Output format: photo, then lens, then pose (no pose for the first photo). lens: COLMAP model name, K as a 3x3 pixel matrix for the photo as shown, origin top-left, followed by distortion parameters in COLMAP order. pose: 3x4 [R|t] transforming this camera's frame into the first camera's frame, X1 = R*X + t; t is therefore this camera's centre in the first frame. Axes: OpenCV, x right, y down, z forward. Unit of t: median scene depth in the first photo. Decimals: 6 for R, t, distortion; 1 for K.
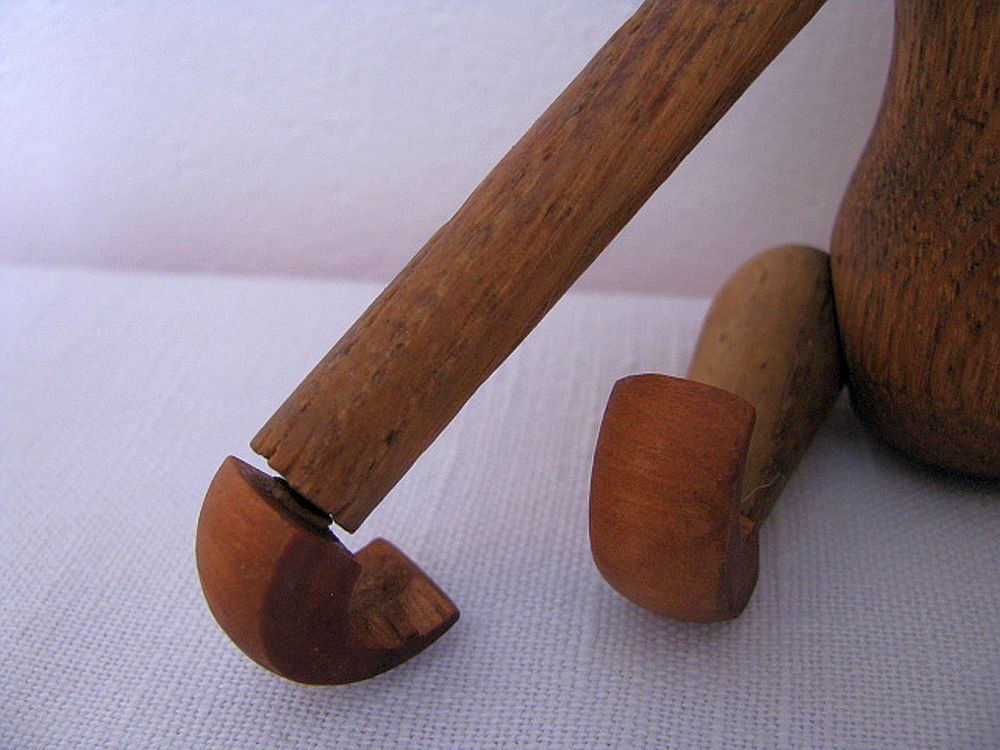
lens RADIAL K [[1061.6, 0, 518.6], [0, 1061.6, 353.8], [0, 0, 1]] dist [-0.179740, 0.000000]
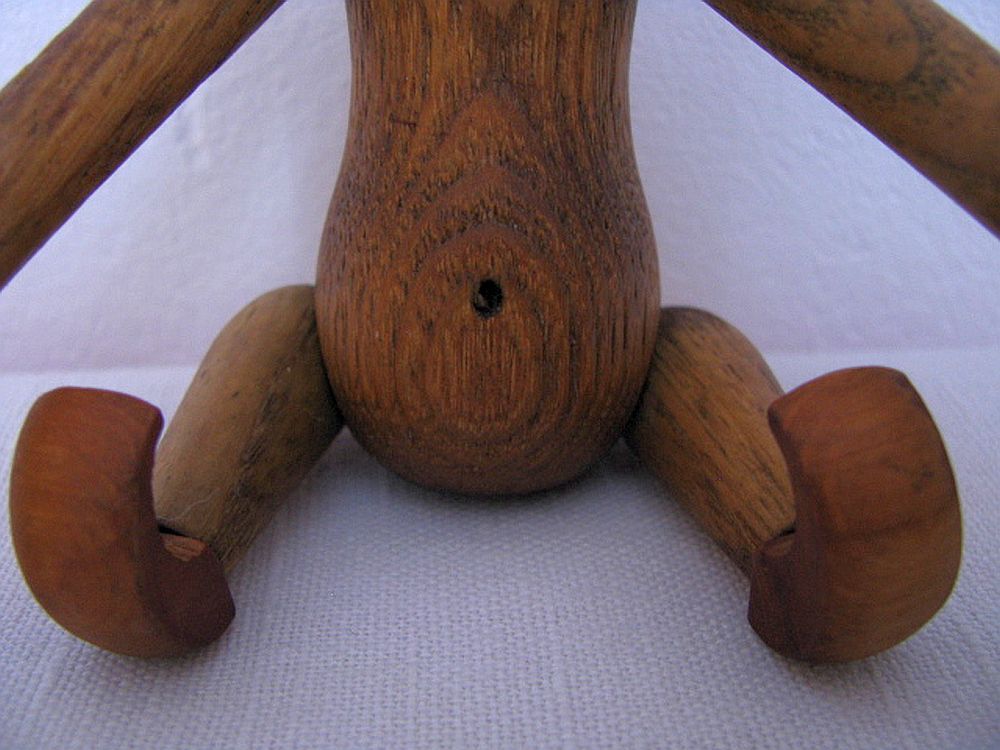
lens RADIAL K [[1061.6, 0, 508.7], [0, 1061.6, 363.5], [0, 0, 1]] dist [-0.179740, 0.000000]
pose [[0.972991, -0.068354, 0.220491, 0.294783], [0.098989, 0.986425, -0.131021, 0.148692], [-0.208542, 0.149309, 0.966549, 0.011056]]
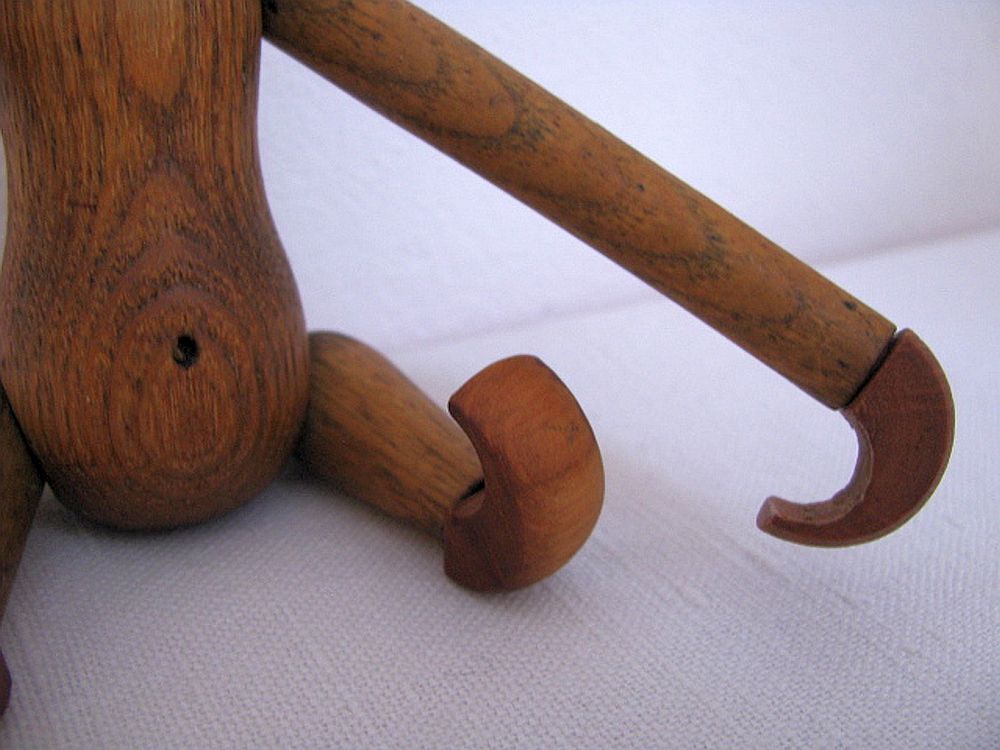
lens RADIAL K [[1061.6, 0, 488.2], [0, 1061.6, 369.8], [0, 0, 1]] dist [-0.179740, 0.000000]
pose [[0.745580, -0.217545, 0.629908, 0.029113], [0.307019, 0.951062, -0.034939, 0.113241], [-0.591481, 0.219444, 0.775883, -0.088582]]
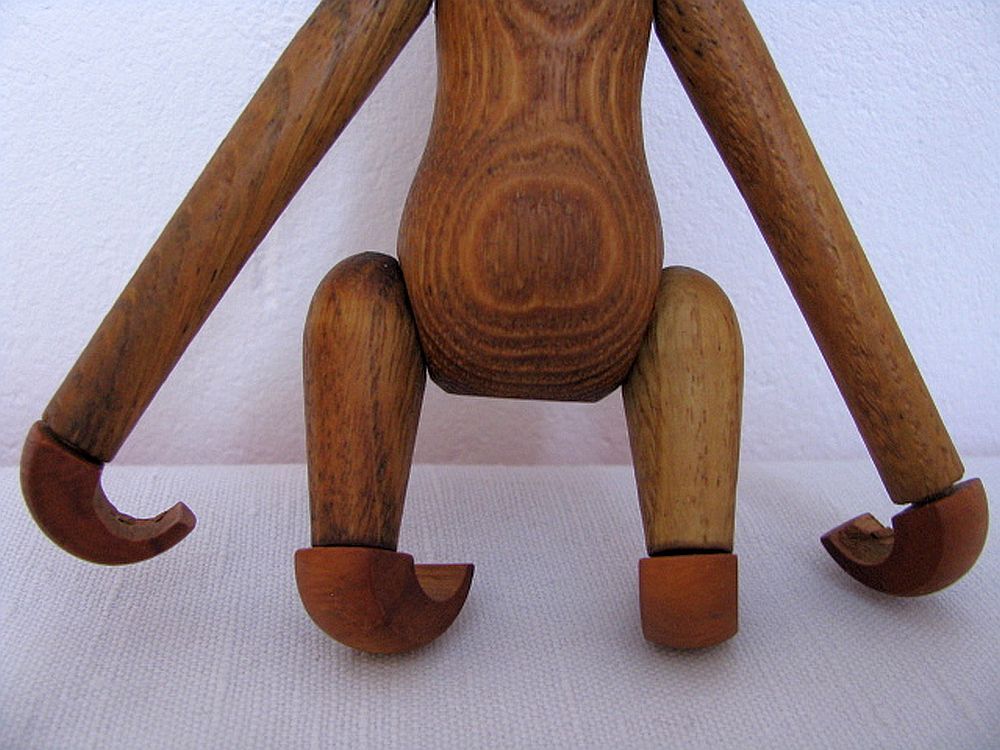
lens RADIAL K [[1061.6, 0, 489.5], [0, 1061.6, 353.0], [0, 0, 1]] dist [-0.179740, 0.000000]
pose [[0.957771, -0.026259, 0.286329, 0.022760], [0.085694, 0.976635, -0.197081, 0.137972], [-0.274464, 0.213295, 0.937643, -0.473069]]
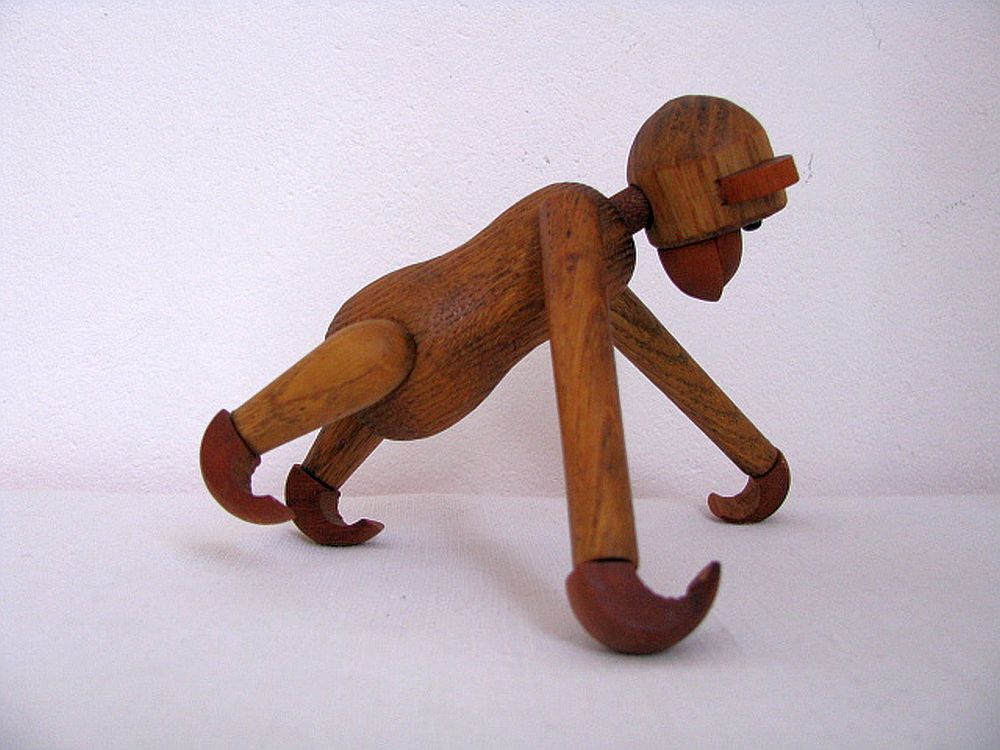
lens RADIAL K [[1061.6, 0, 506.7], [0, 1061.6, 373.4], [0, 0, 1]] dist [-0.179740, 0.000000]
pose [[0.972846, 0.053261, 0.225241, -0.243095], [0.072314, 0.854500, -0.514393, 1.346816], [-0.219865, 0.516713, 0.827446, -1.551048]]
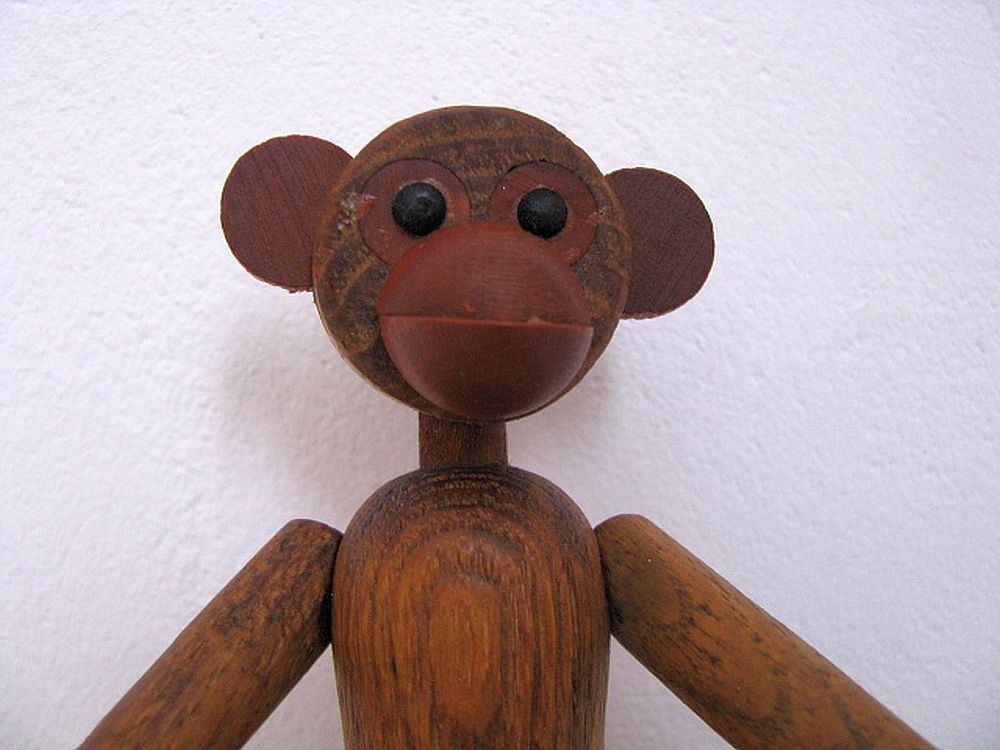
lens RADIAL K [[1061.6, 0, 509.6], [0, 1061.6, 365.9], [0, 0, 1]] dist [-0.179740, 0.000000]
pose [[0.975145, -0.020287, 0.220639, 0.330418], [0.137482, 0.836319, -0.530726, -0.046018], [-0.173757, 0.547868, 0.818321, -0.170573]]
